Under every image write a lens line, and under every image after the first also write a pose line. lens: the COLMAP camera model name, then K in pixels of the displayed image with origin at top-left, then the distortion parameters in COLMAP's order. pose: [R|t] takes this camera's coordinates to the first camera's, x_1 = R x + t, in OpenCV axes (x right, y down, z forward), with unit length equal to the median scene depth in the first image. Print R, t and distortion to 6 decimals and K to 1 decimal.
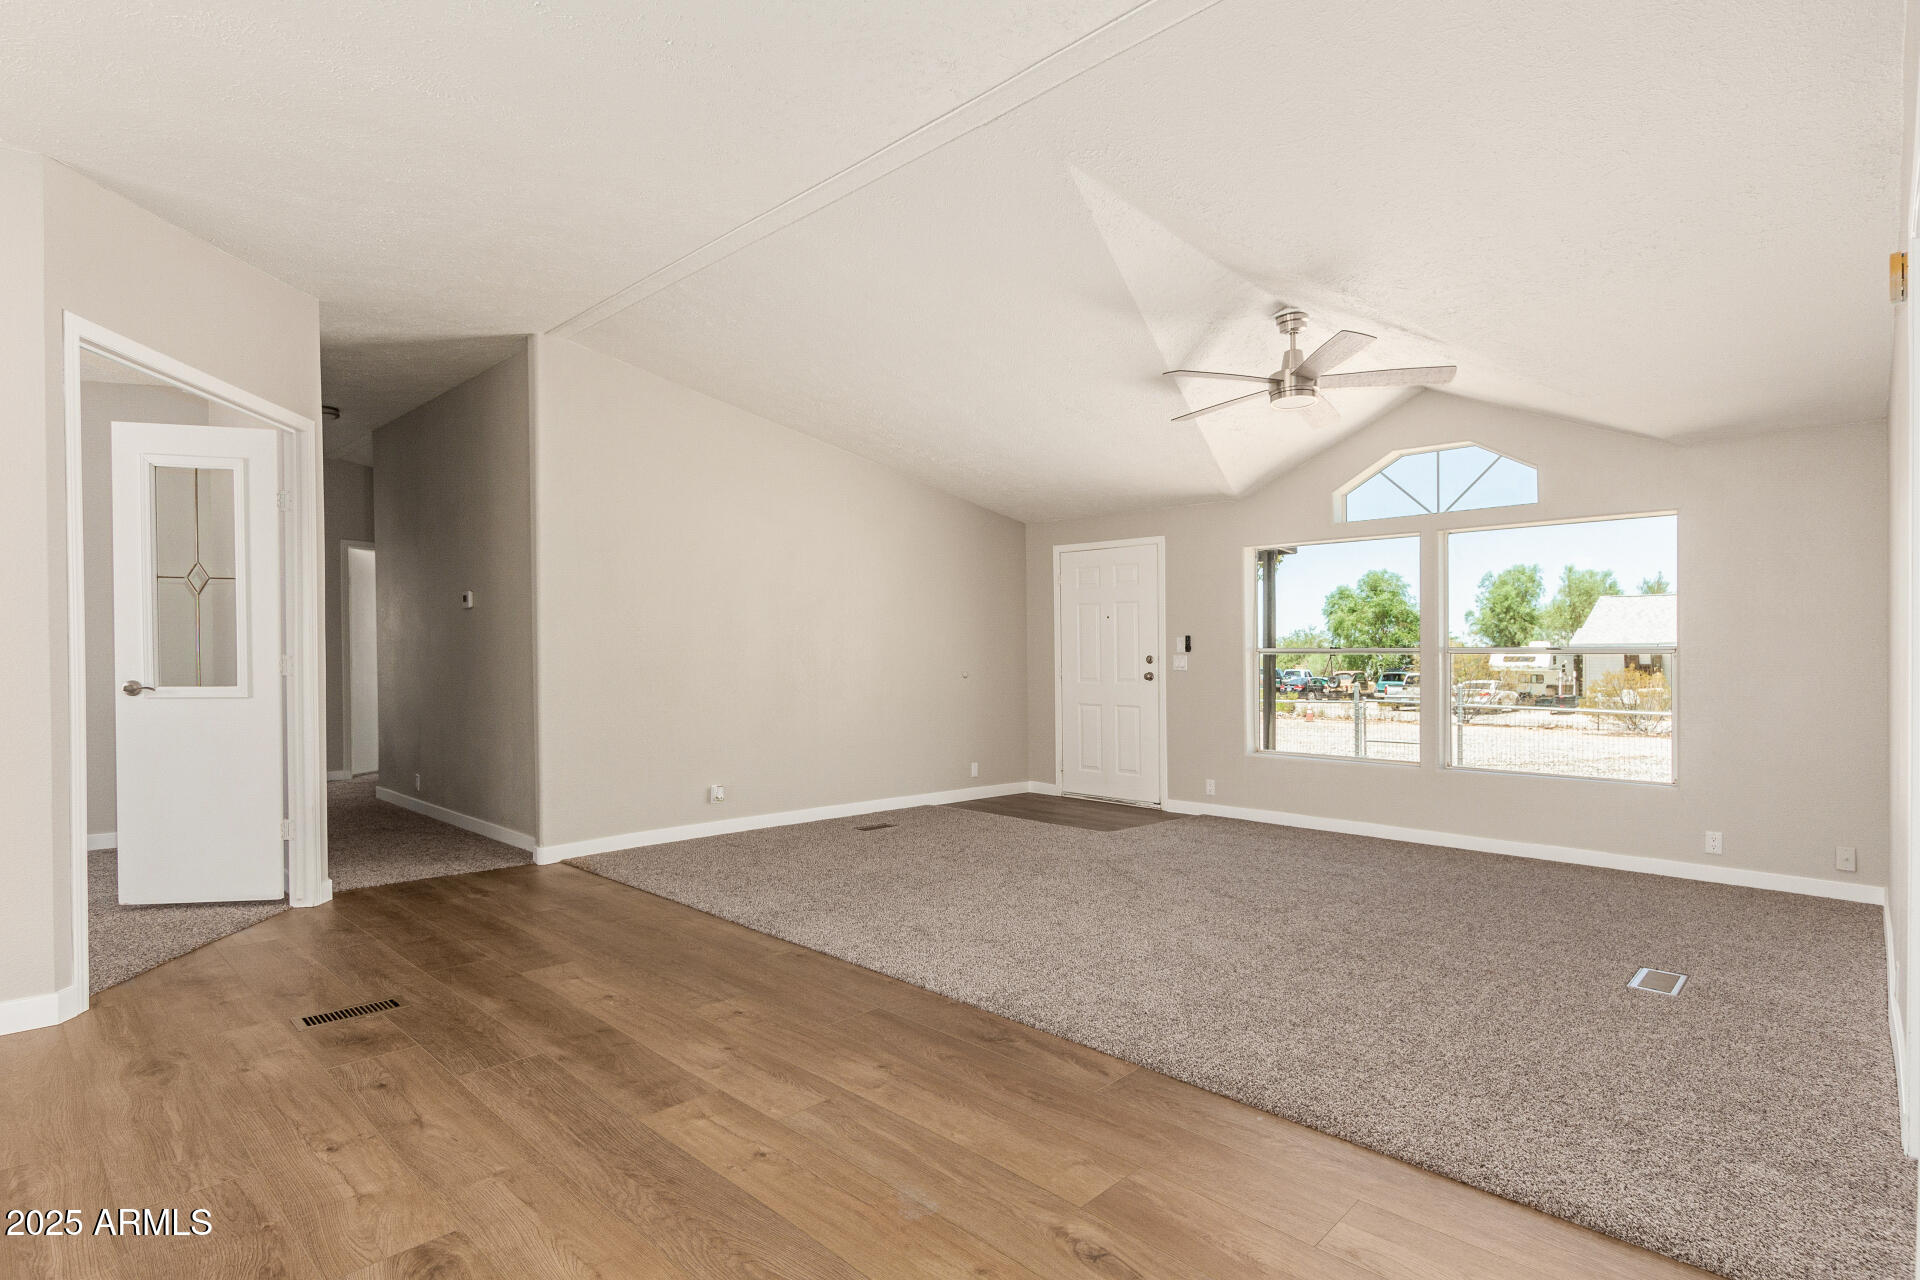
lens RADIAL K [[909.8, 0, 960.0], [0, 909.8, 640.0], [0, 0, 1]] dist [0.003236, -0.000245]
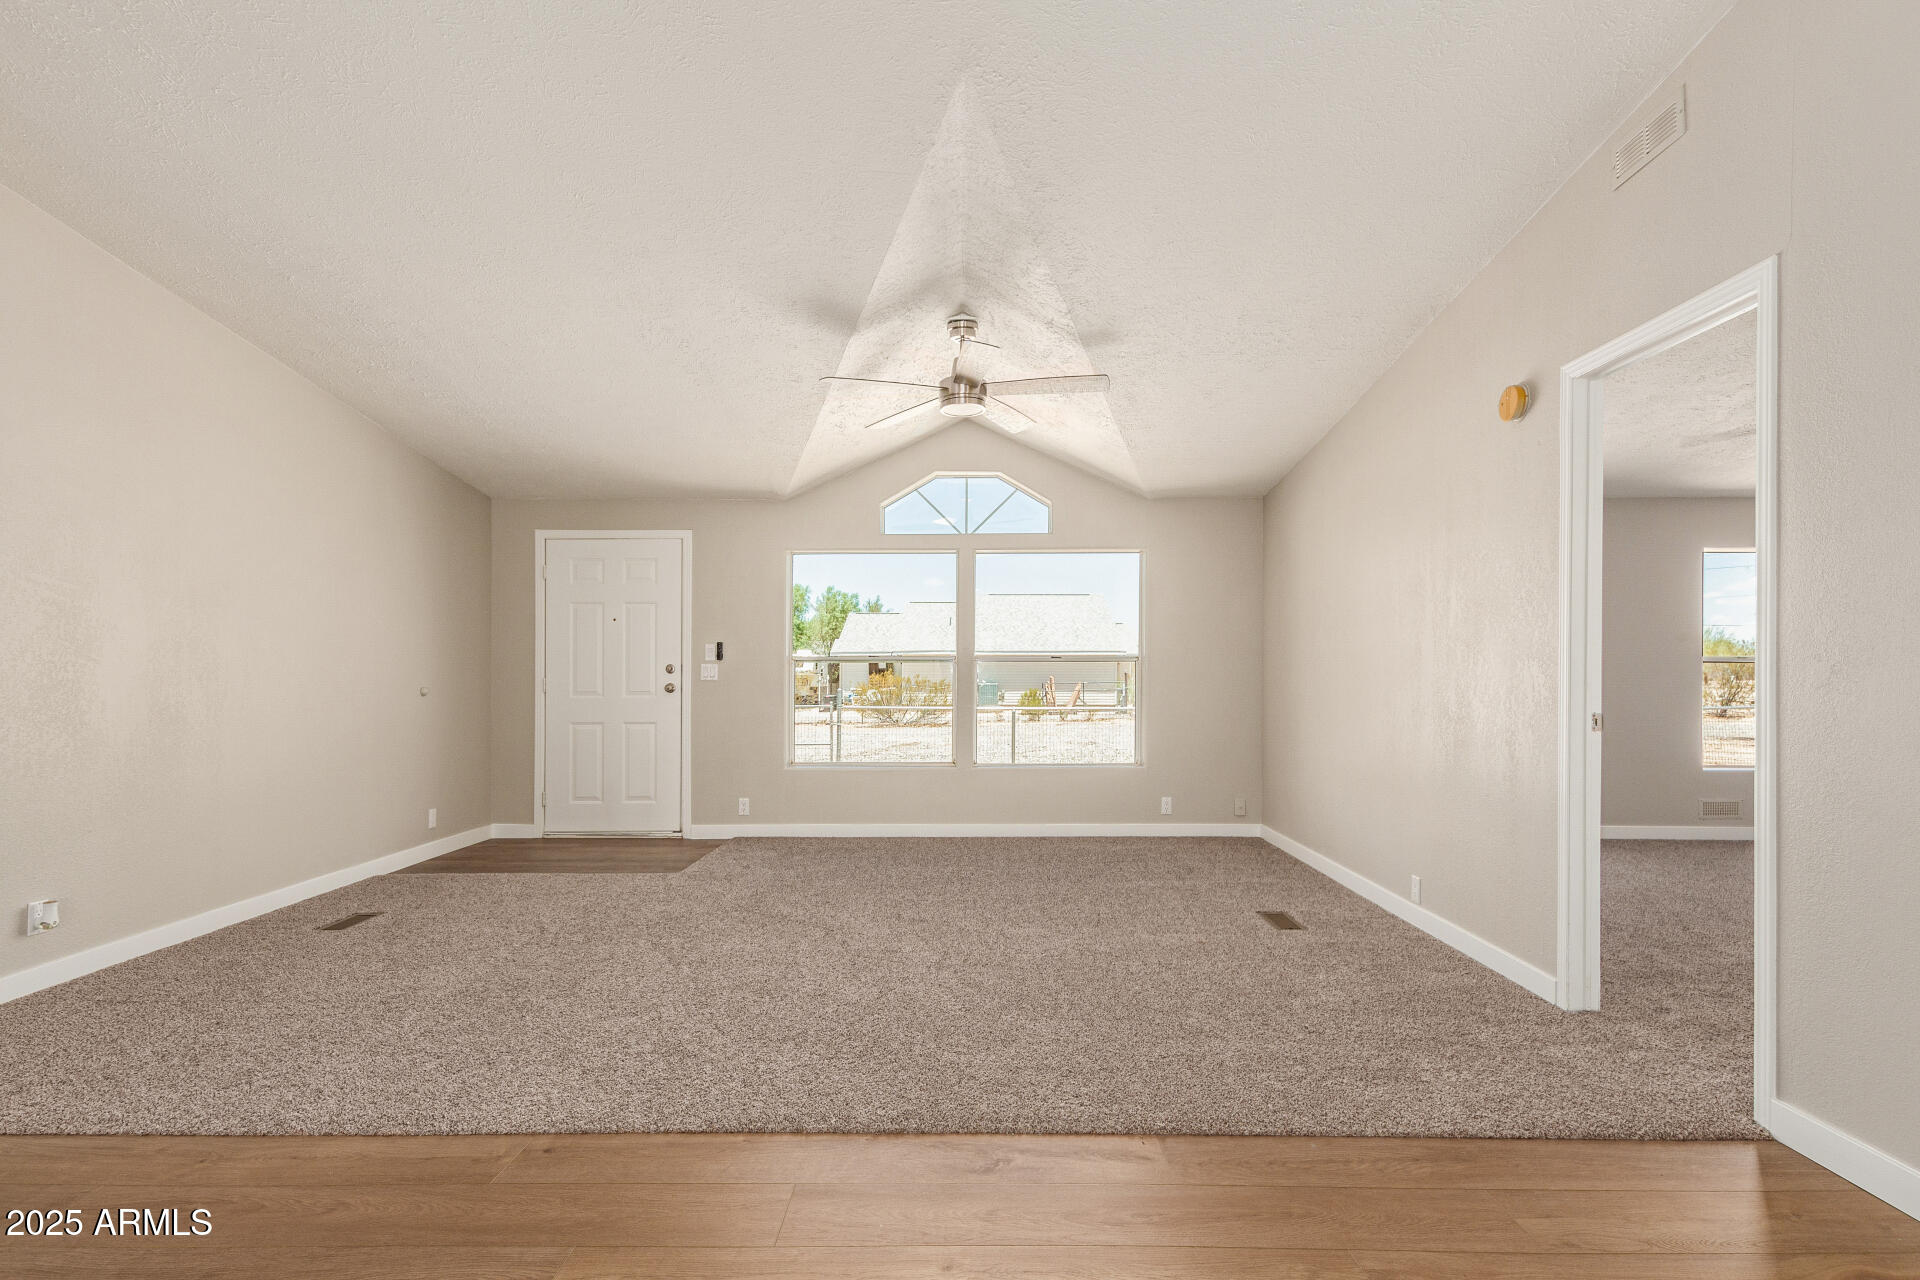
lens RADIAL K [[909.8, 0, 960.0], [0, 909.8, 640.0], [0, 0, 1]] dist [0.003236, -0.000245]
pose [[0.736860, 0.012910, 0.675922, -0.181718], [-0.007479, 0.999912, -0.010945, 0.000987], [-0.676004, 0.003010, 0.736892, 0.159971]]
